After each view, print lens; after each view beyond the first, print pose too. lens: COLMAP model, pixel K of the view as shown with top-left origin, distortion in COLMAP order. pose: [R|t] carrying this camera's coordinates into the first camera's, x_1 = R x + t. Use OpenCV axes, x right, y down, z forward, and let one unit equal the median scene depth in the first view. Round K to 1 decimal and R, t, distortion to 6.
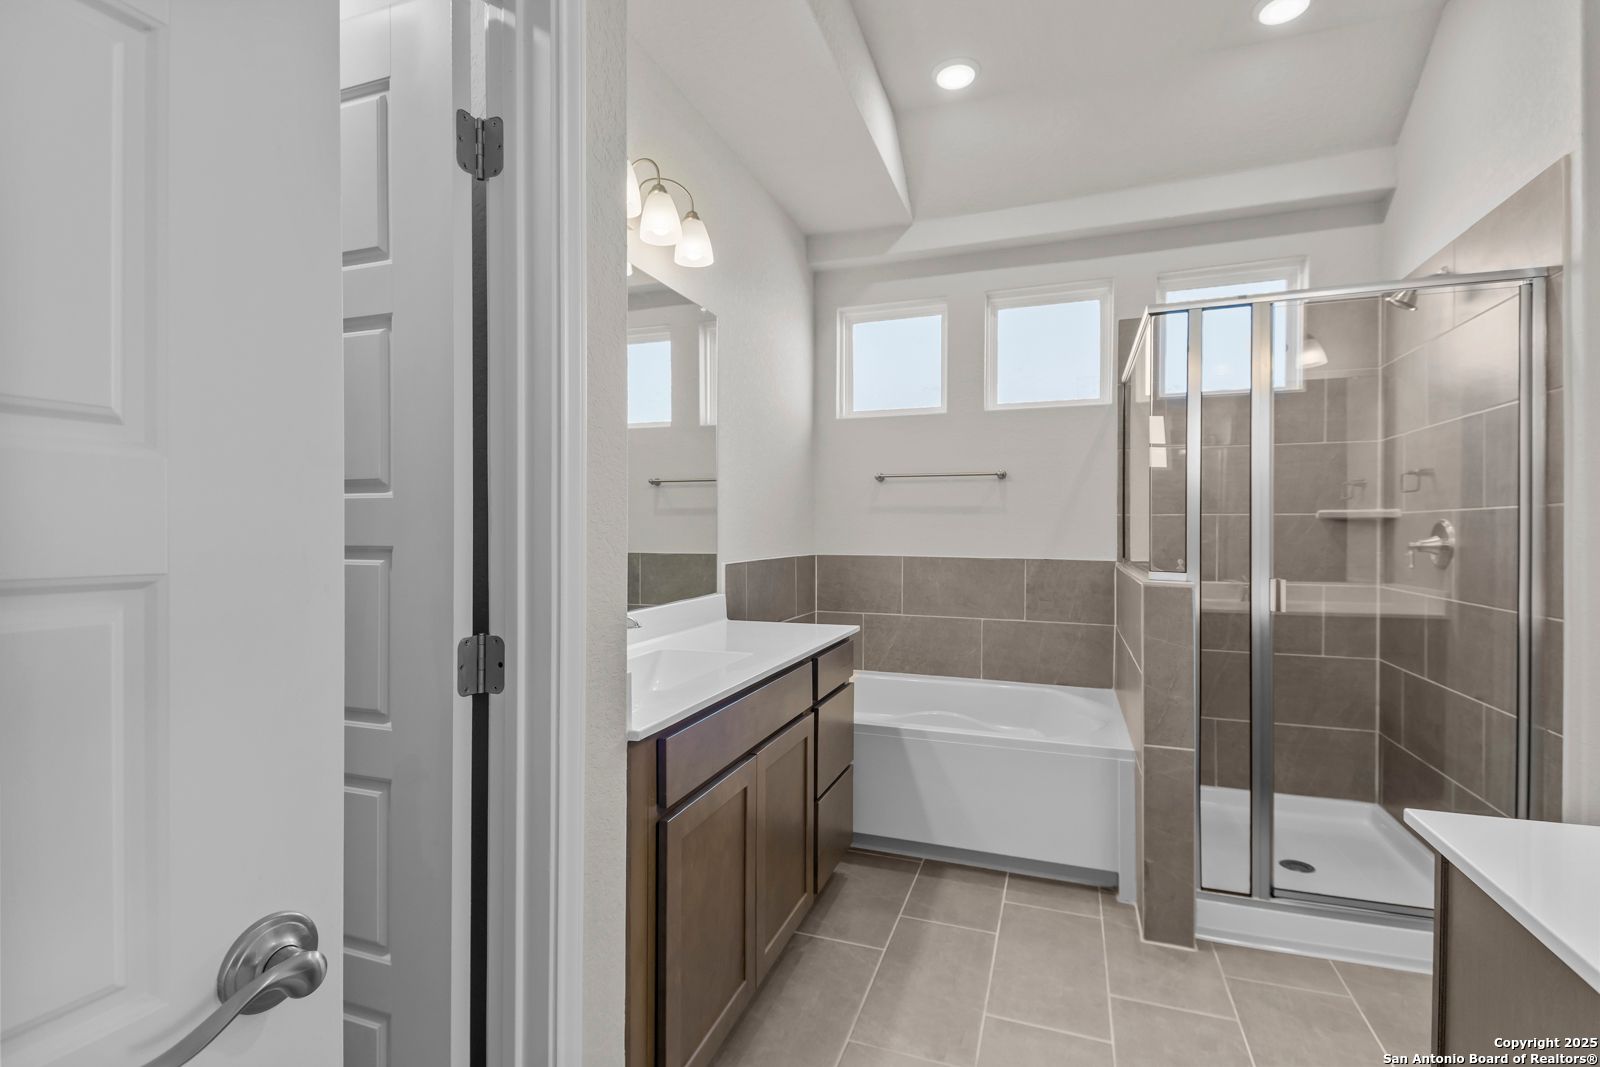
lens RADIAL K [[742.7, 0, 821.4], [0, 742.7, 541.9], [0, 0, 1]] dist [0.011288, 0.000156]
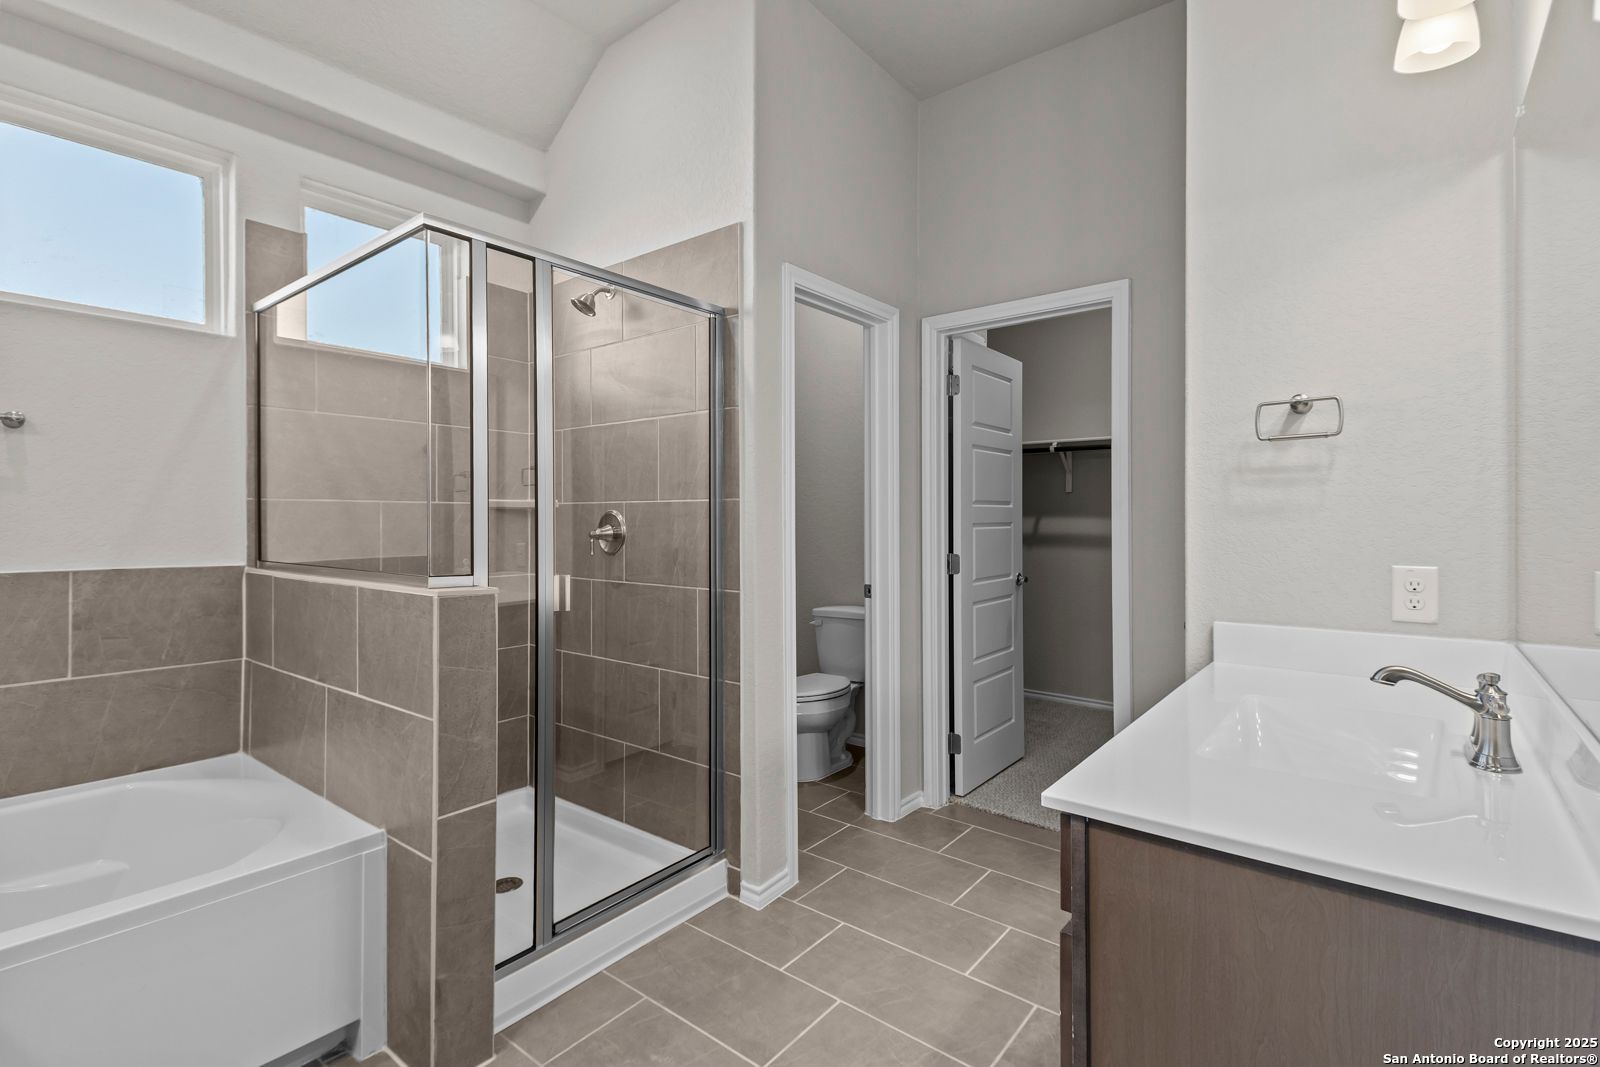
lens RADIAL K [[745.8, 0, 809.1], [0, 745.8, 519.8], [0, 0, 1]] dist [0.035504, -0.000393]
pose [[0.354781, -0.003064, 0.934944, -0.094262], [0.017280, 0.999845, -0.003280, -0.006122], [-0.934790, 0.017320, 0.354779, 0.293160]]
